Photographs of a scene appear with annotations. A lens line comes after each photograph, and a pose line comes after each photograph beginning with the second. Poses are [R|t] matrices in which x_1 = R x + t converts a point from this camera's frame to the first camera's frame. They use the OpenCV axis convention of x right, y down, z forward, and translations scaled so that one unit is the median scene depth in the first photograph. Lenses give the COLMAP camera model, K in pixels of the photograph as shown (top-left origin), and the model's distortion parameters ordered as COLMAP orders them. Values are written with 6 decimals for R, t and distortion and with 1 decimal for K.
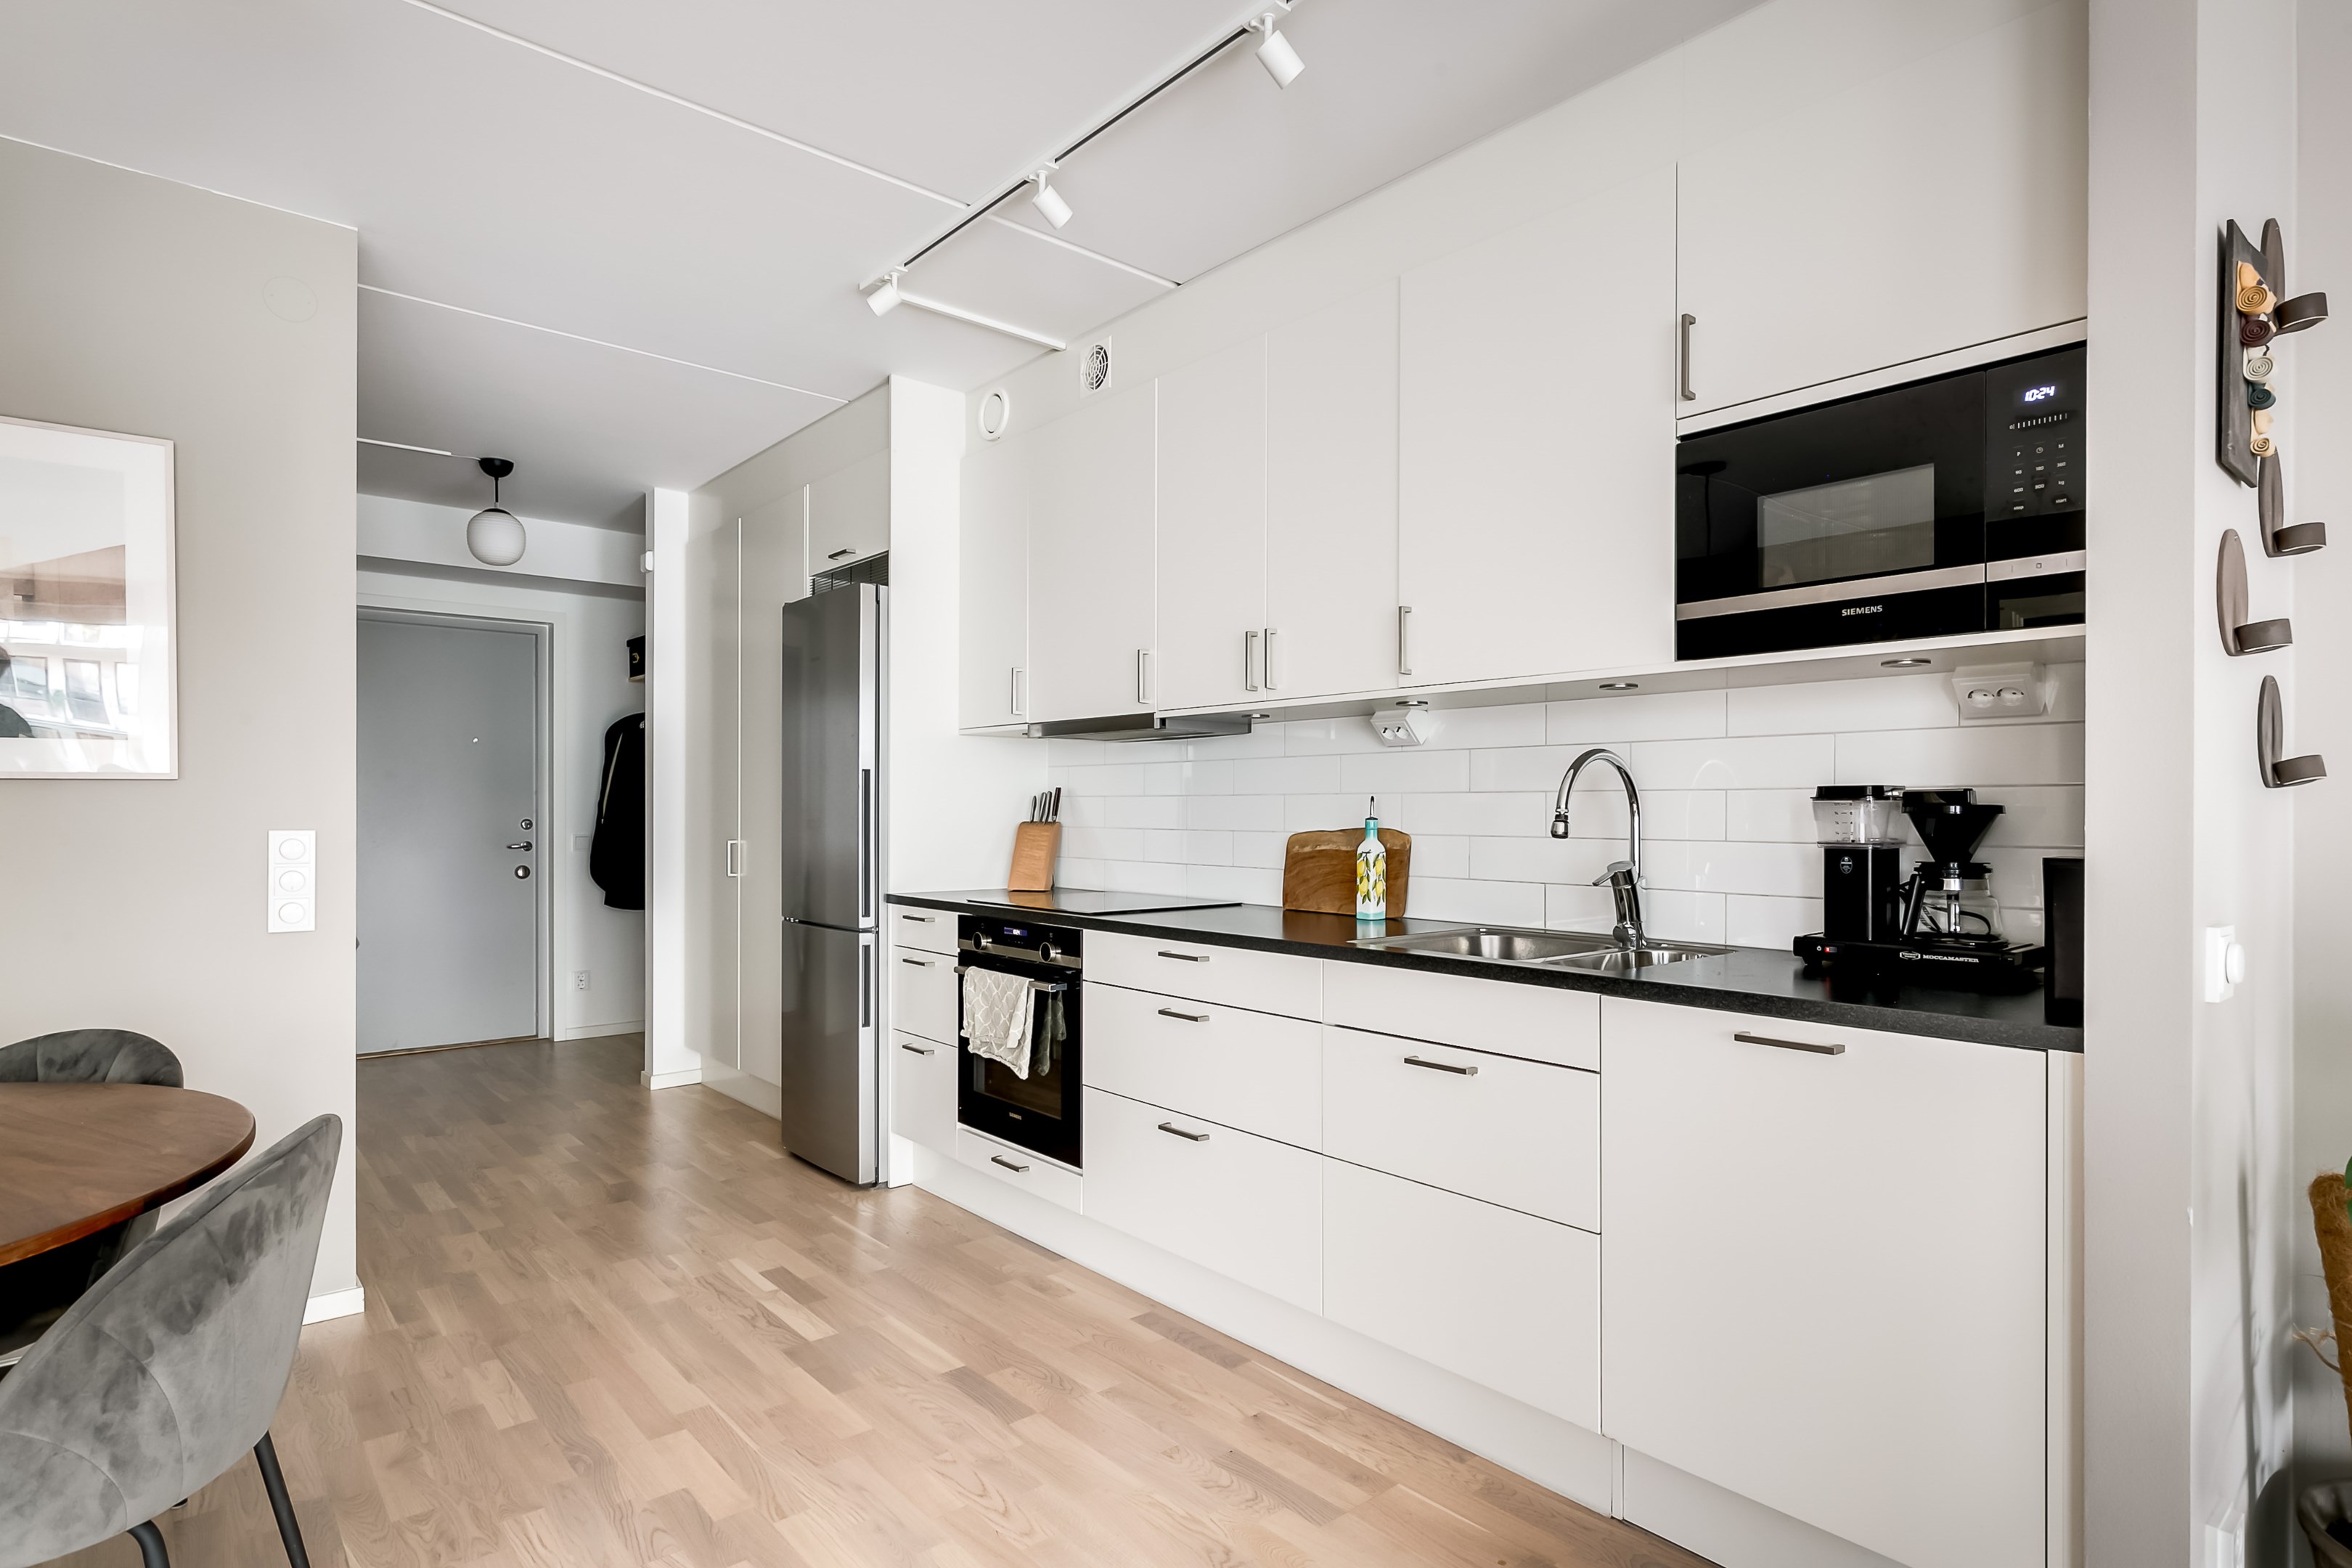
lens RADIAL K [[1242.4, 0, 1176.0], [0, 1242.4, 784.0], [0, 0, 1]] dist [0.012131, -0.000737]
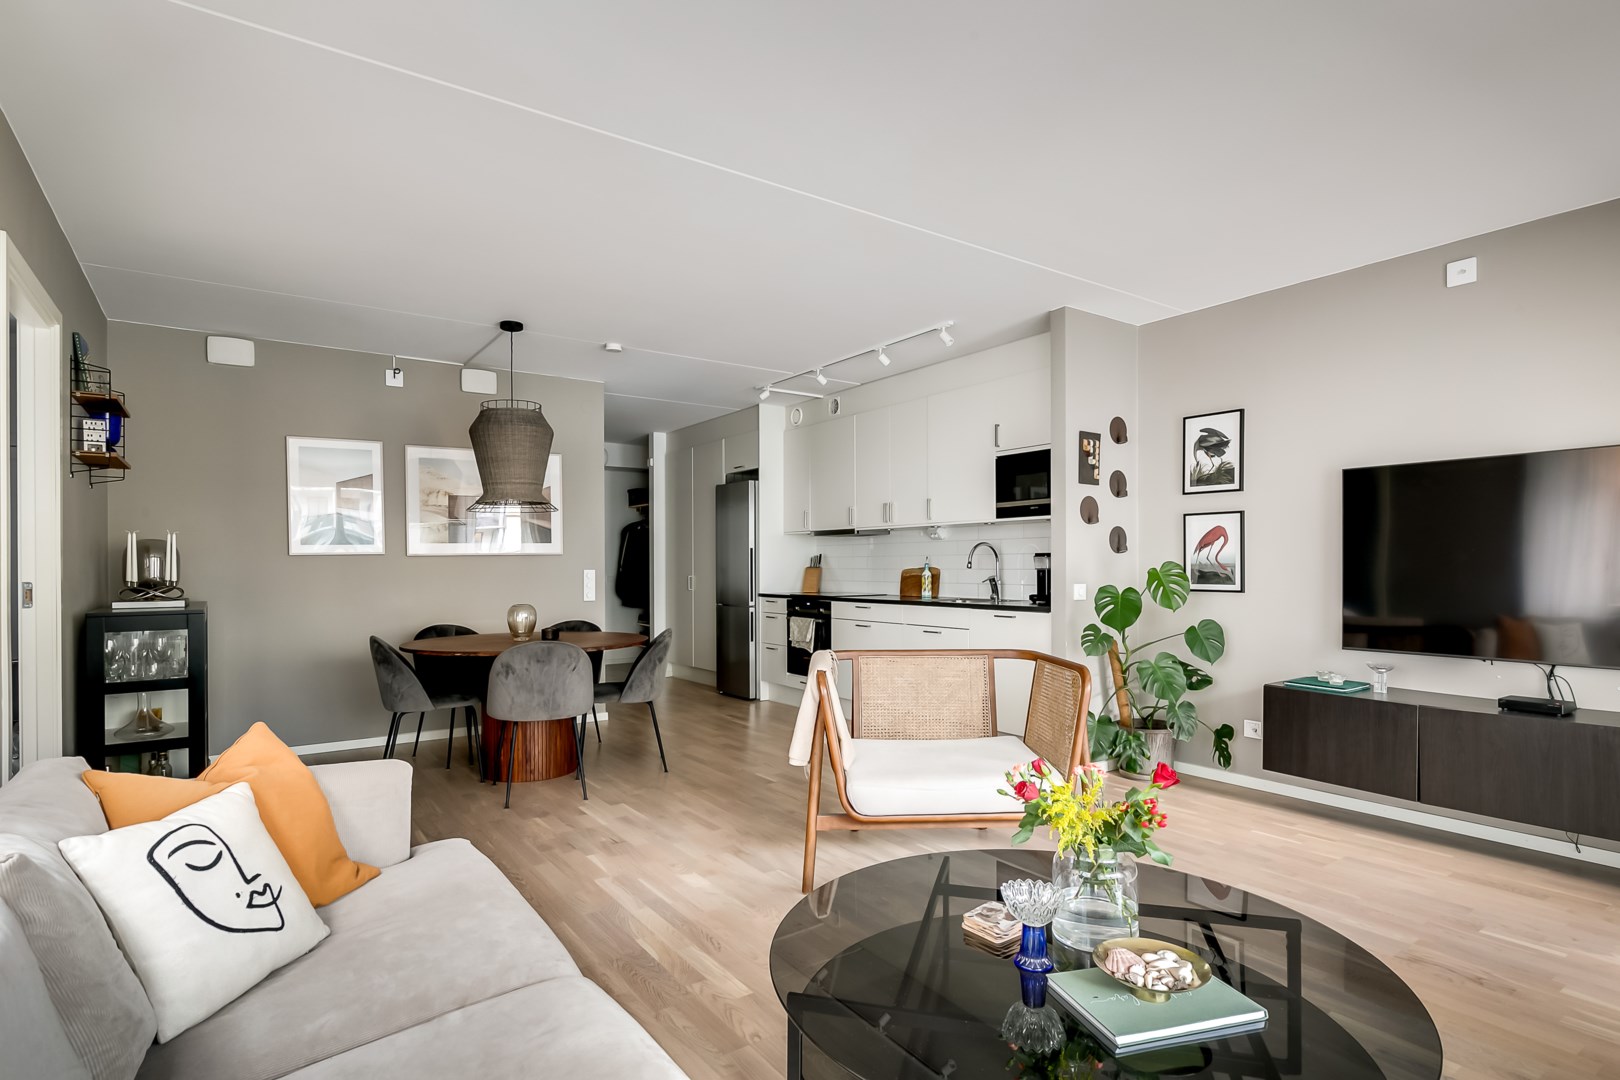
lens RADIAL K [[841.9, 0, 768.1], [0, 841.9, 558.2], [0, 0, 1]] dist [0.005070, 0.000640]
pose [[0.990176, -0.005263, -0.139727, 0.053179], [0.006580, 0.999938, 0.008967, -0.006174], [0.139671, -0.009798, 0.990149, -0.938869]]
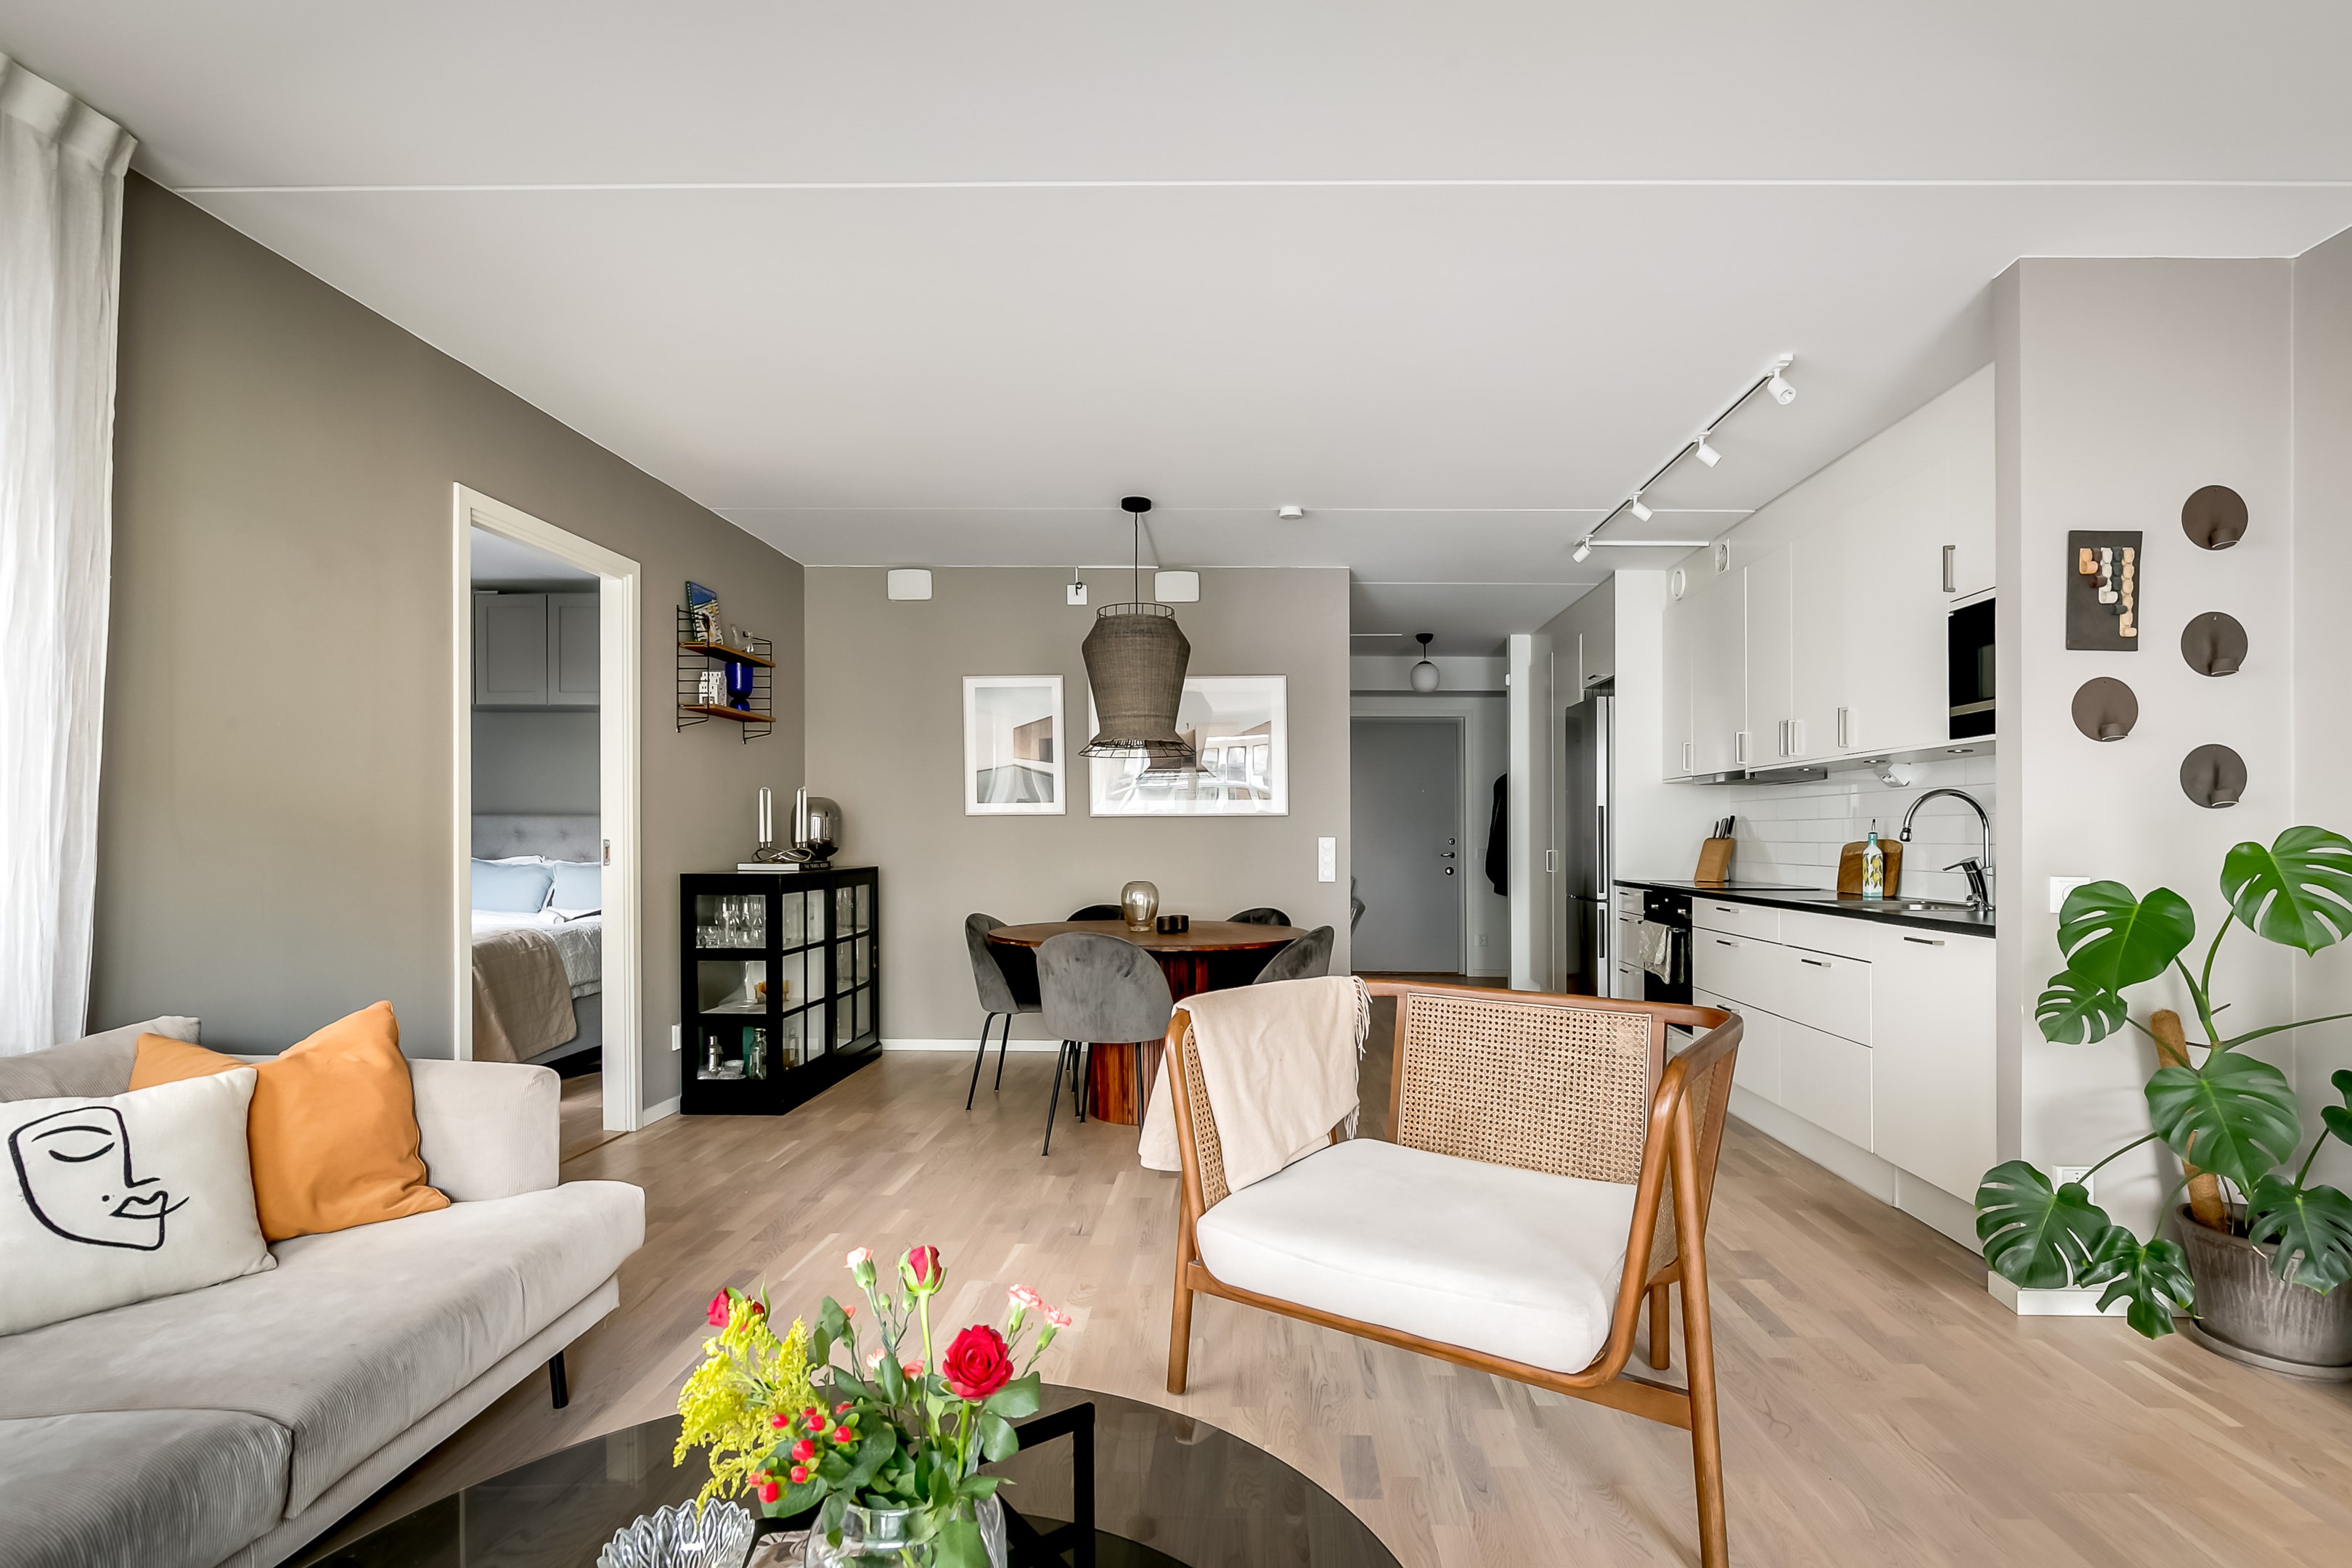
lens RADIAL K [[1116.7, 0, 1195.7], [0, 1116.7, 827.7], [0, 0, 1]] dist [0.007838, -0.000581]
pose [[0.730031, 0.000369, -0.683413, 0.436291], [0.004885, 0.999971, 0.005758, 0.007397], [0.683396, -0.007542, 0.730009, -0.551534]]
